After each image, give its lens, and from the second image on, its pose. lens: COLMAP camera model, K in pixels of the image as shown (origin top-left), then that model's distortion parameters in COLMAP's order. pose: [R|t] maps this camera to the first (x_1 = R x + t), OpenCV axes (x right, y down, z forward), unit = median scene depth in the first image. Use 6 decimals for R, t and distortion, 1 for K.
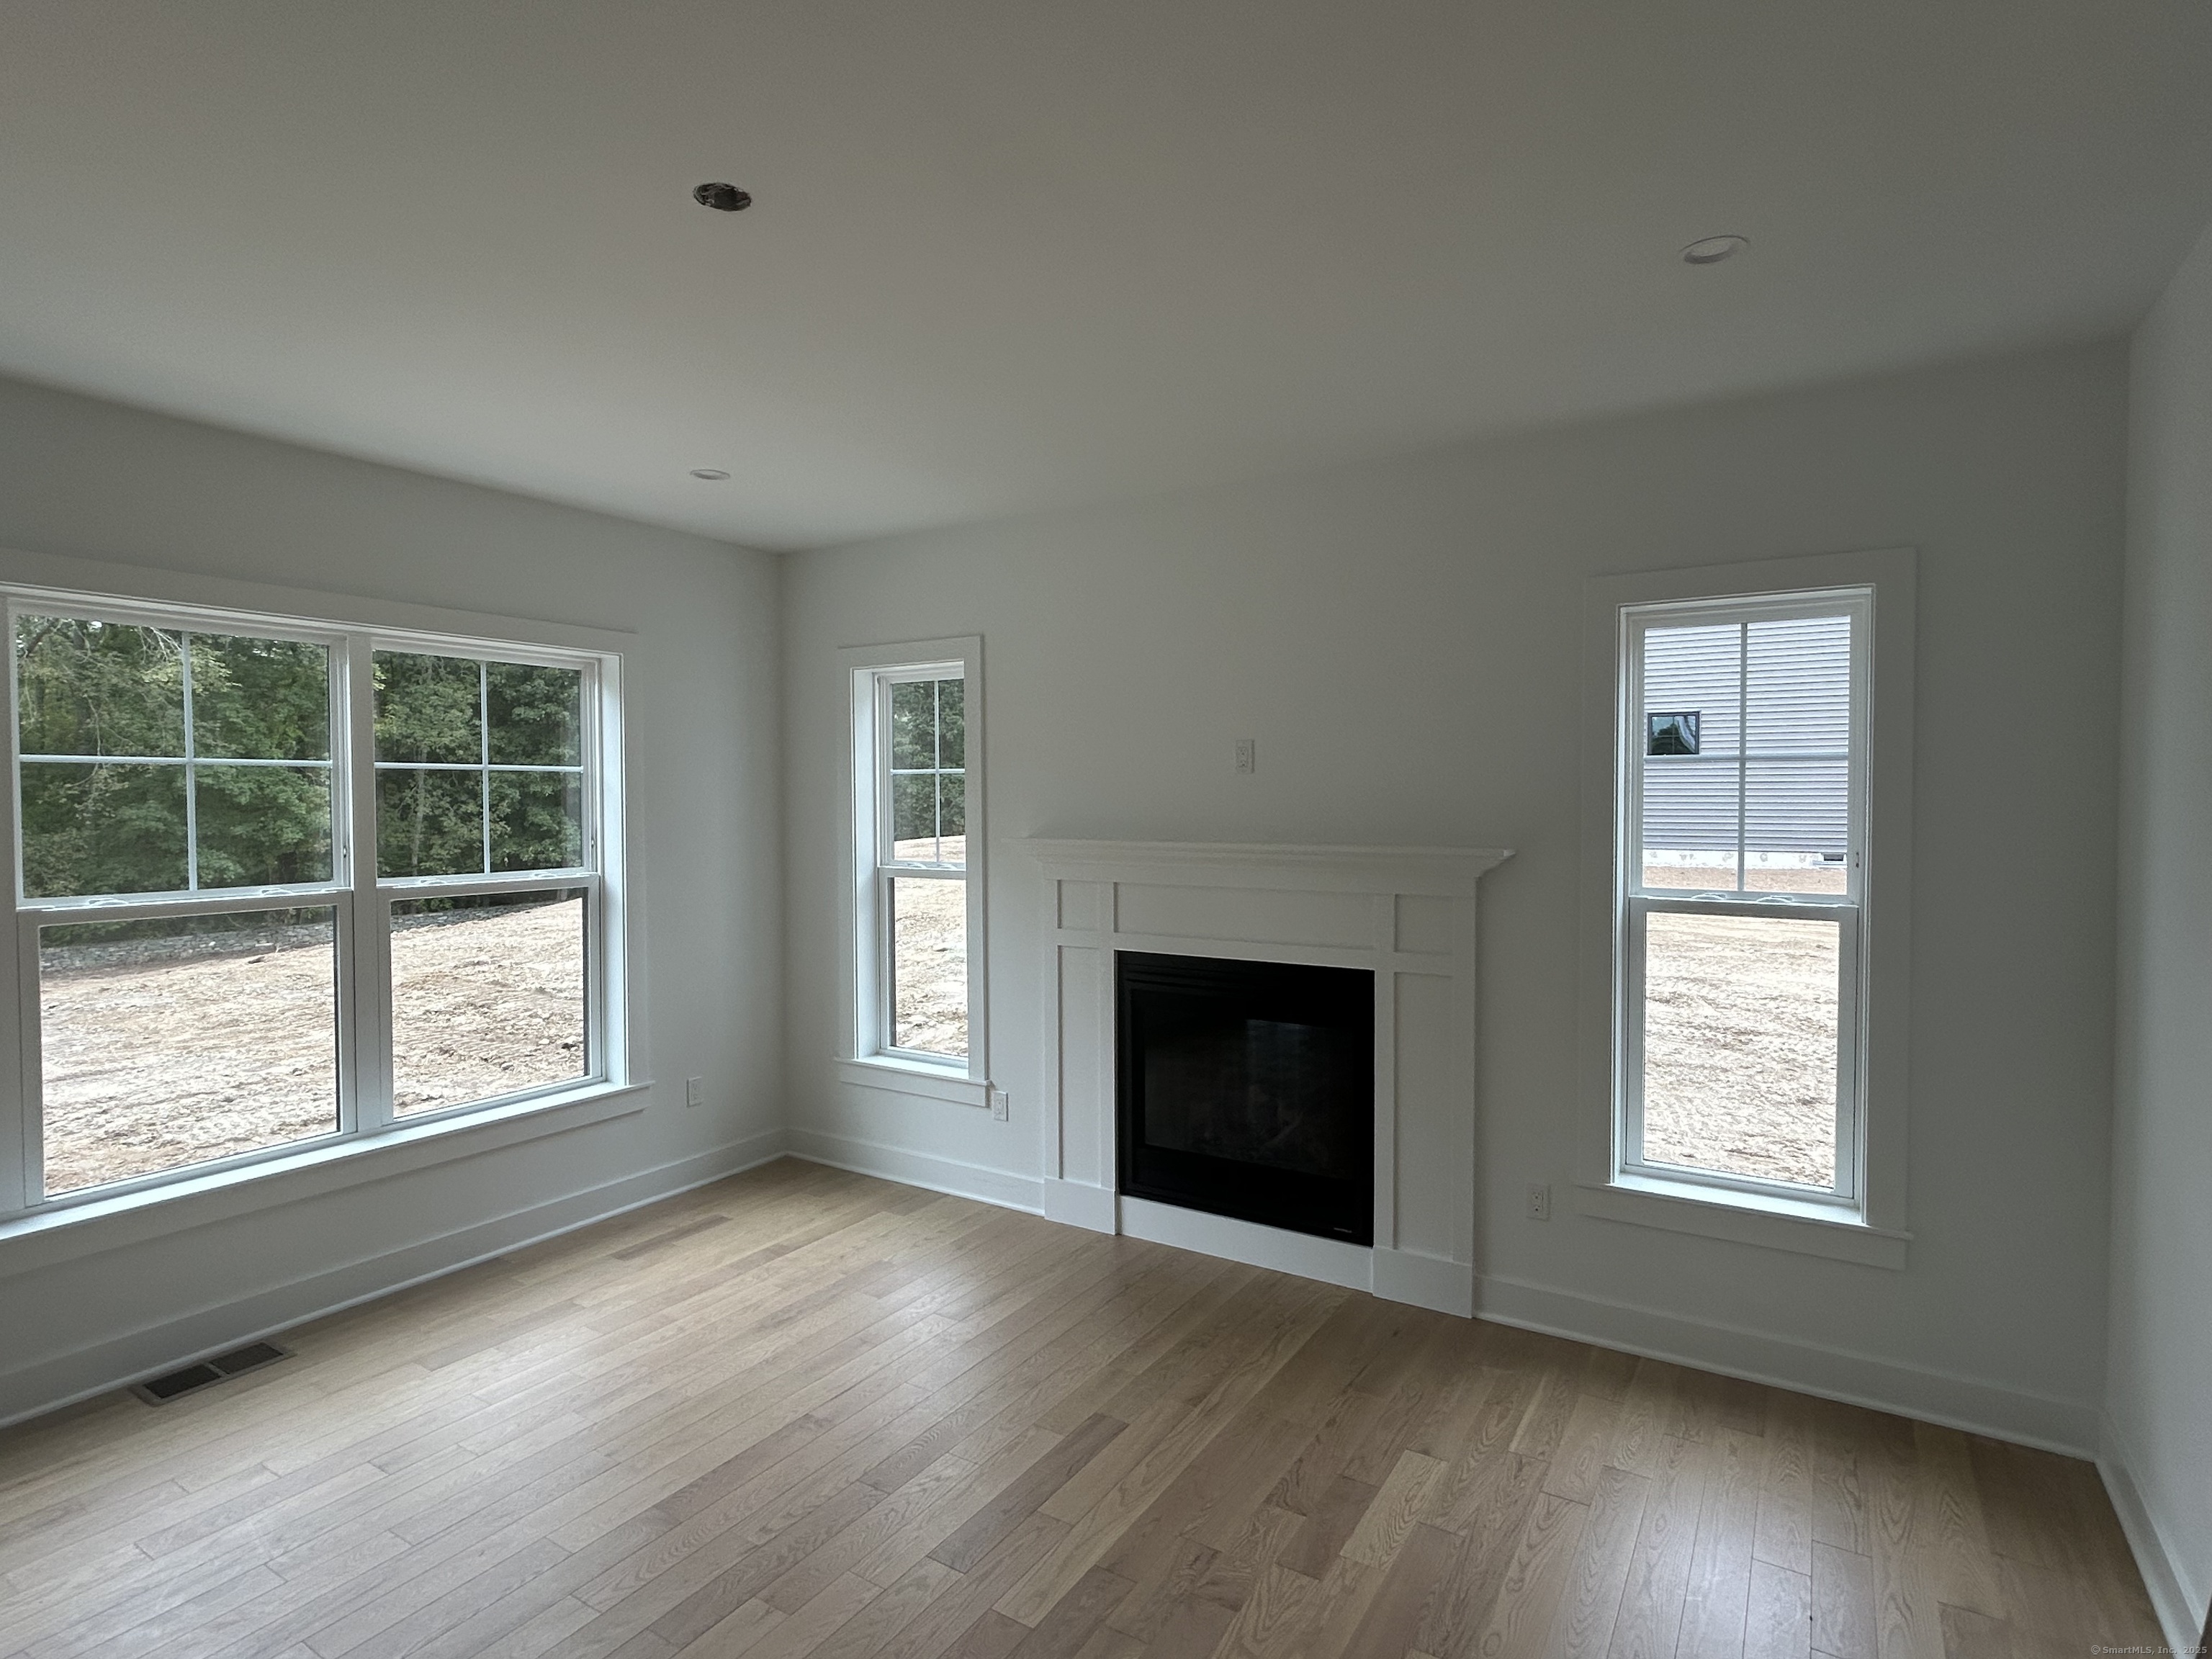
lens RADIAL K [[1125.7, 0, 1106.0], [0, 1125.7, 829.5], [0, 0, 1]] dist [0.003427, 0.000047]
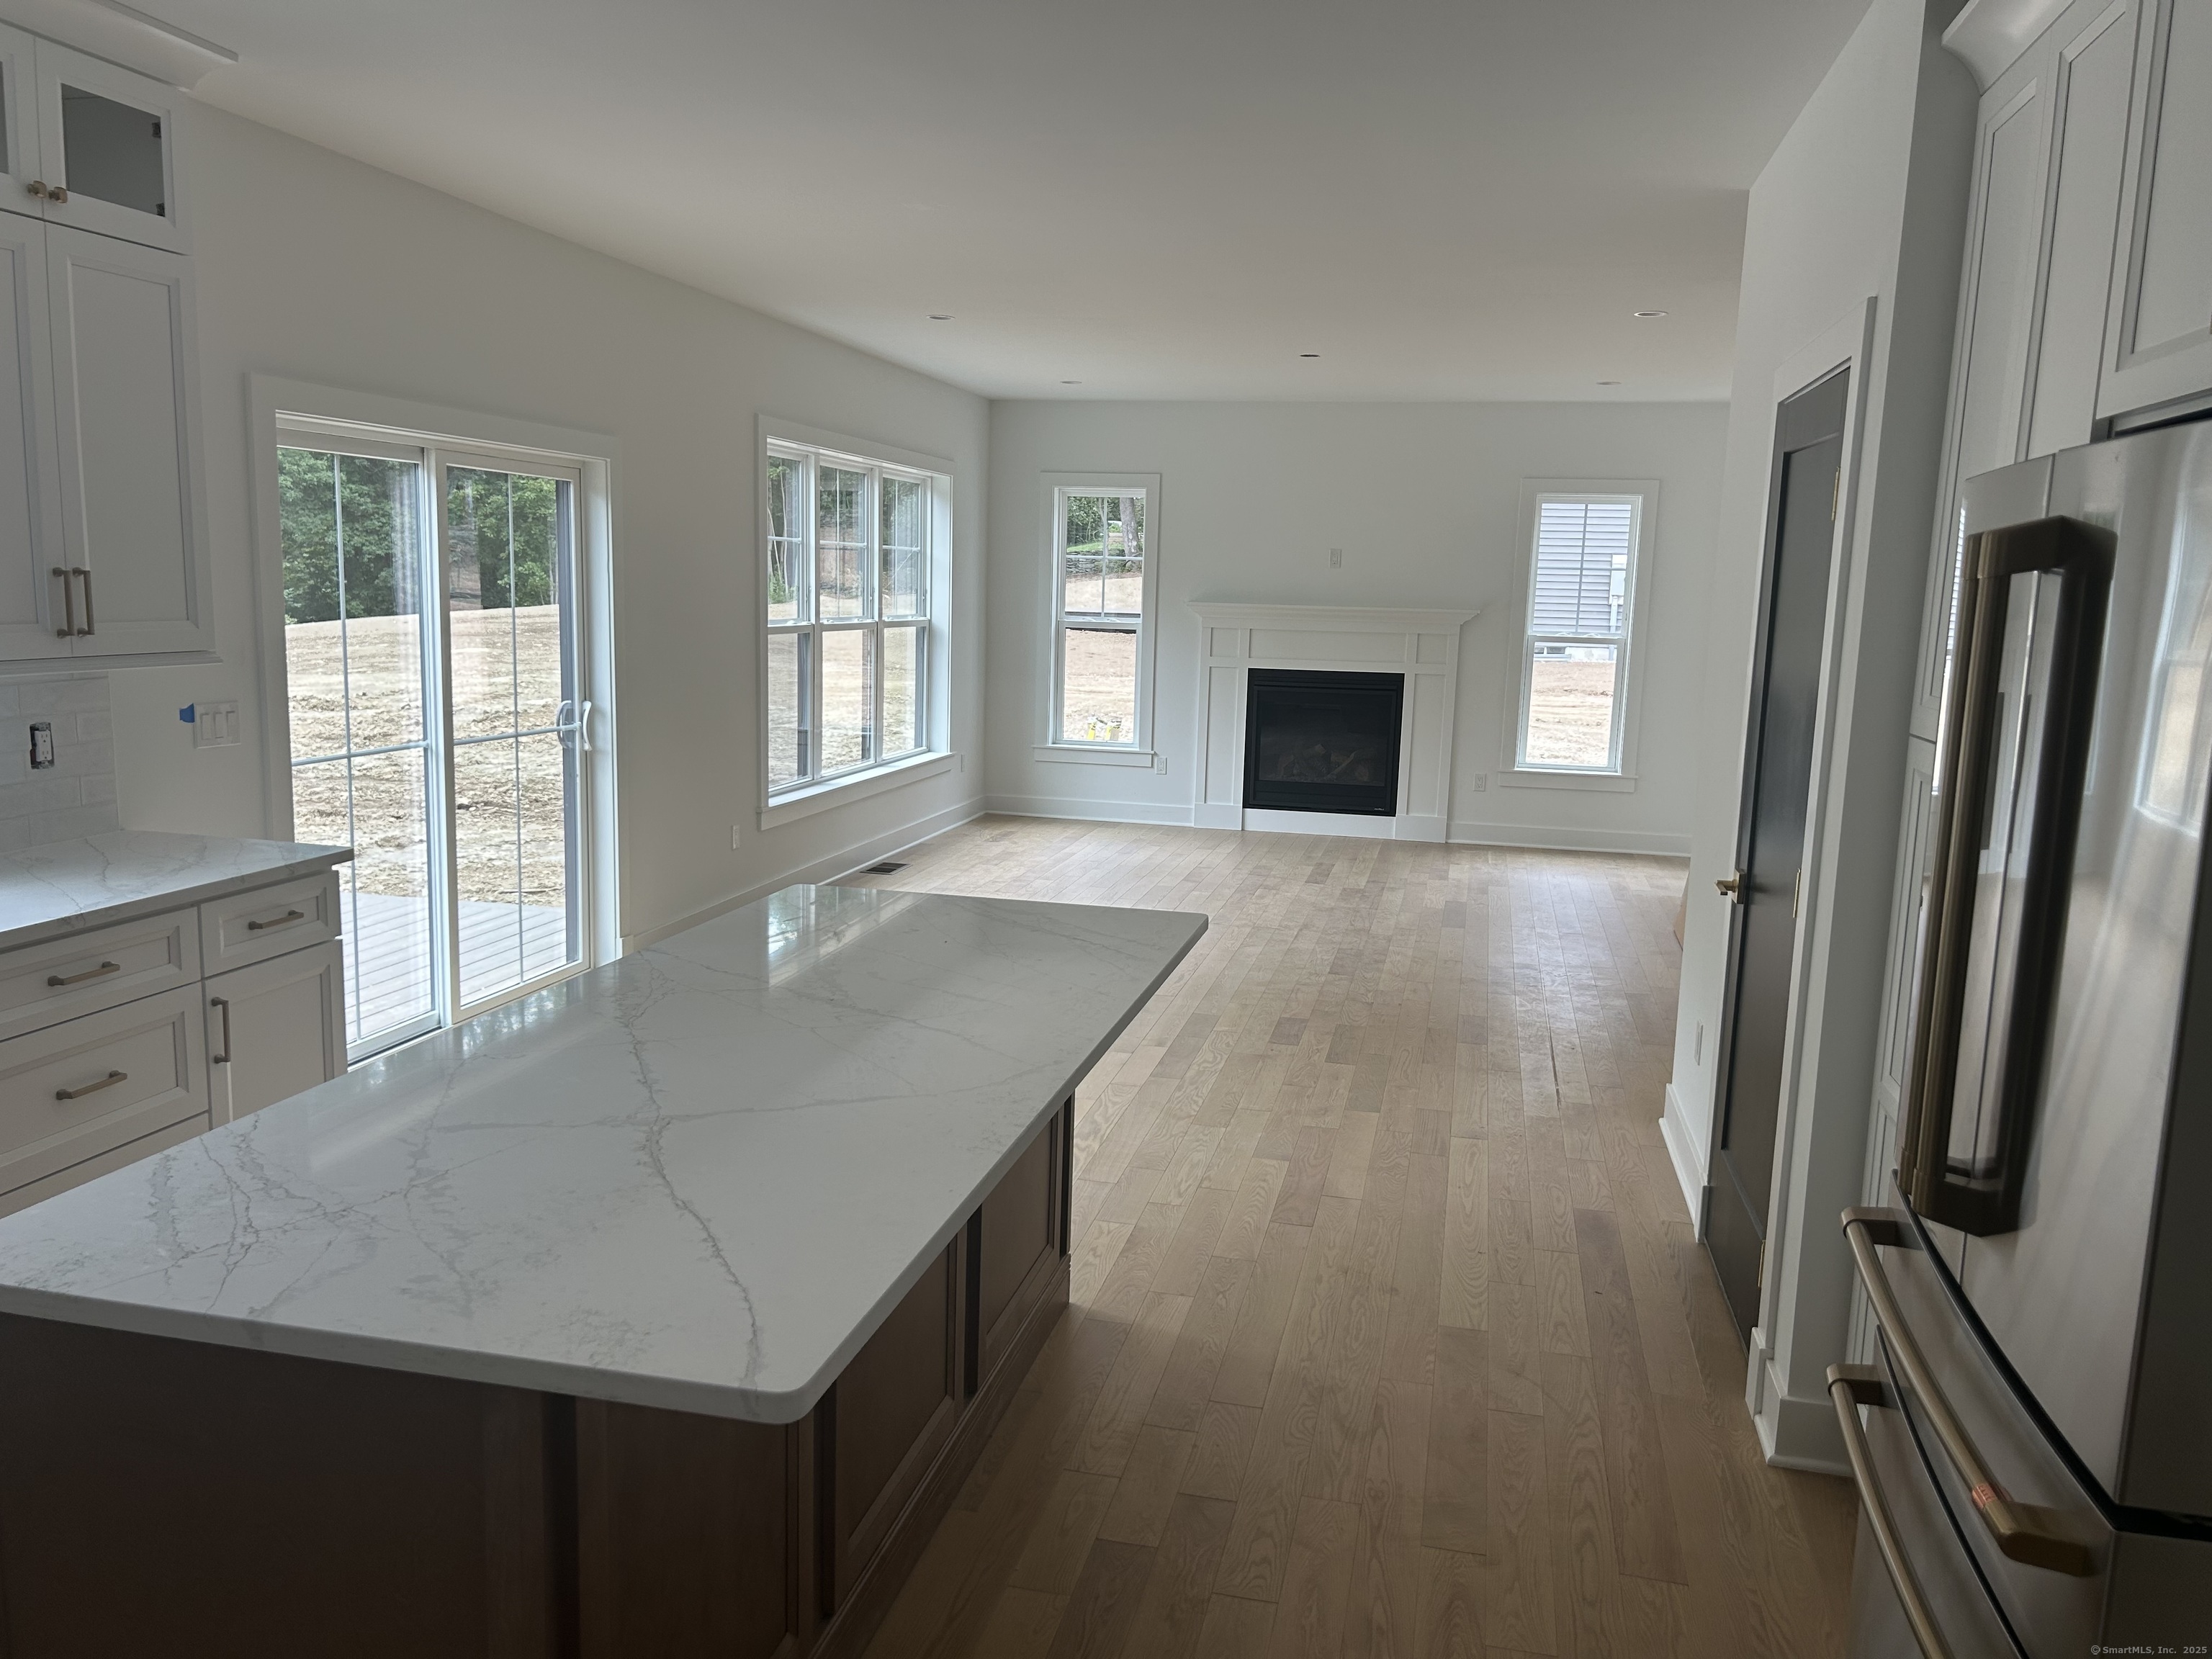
lens RADIAL K [[1612.0, 0, 1106.0], [0, 1612.0, 829.5], [0, 0, 1]] dist [0.079984, 0.000352]
pose [[0.940724, -0.023486, 0.338359, -1.158436], [-0.020229, 0.991939, 0.125095, 0.052712], [-0.338569, -0.124525, 0.932665, -1.415684]]
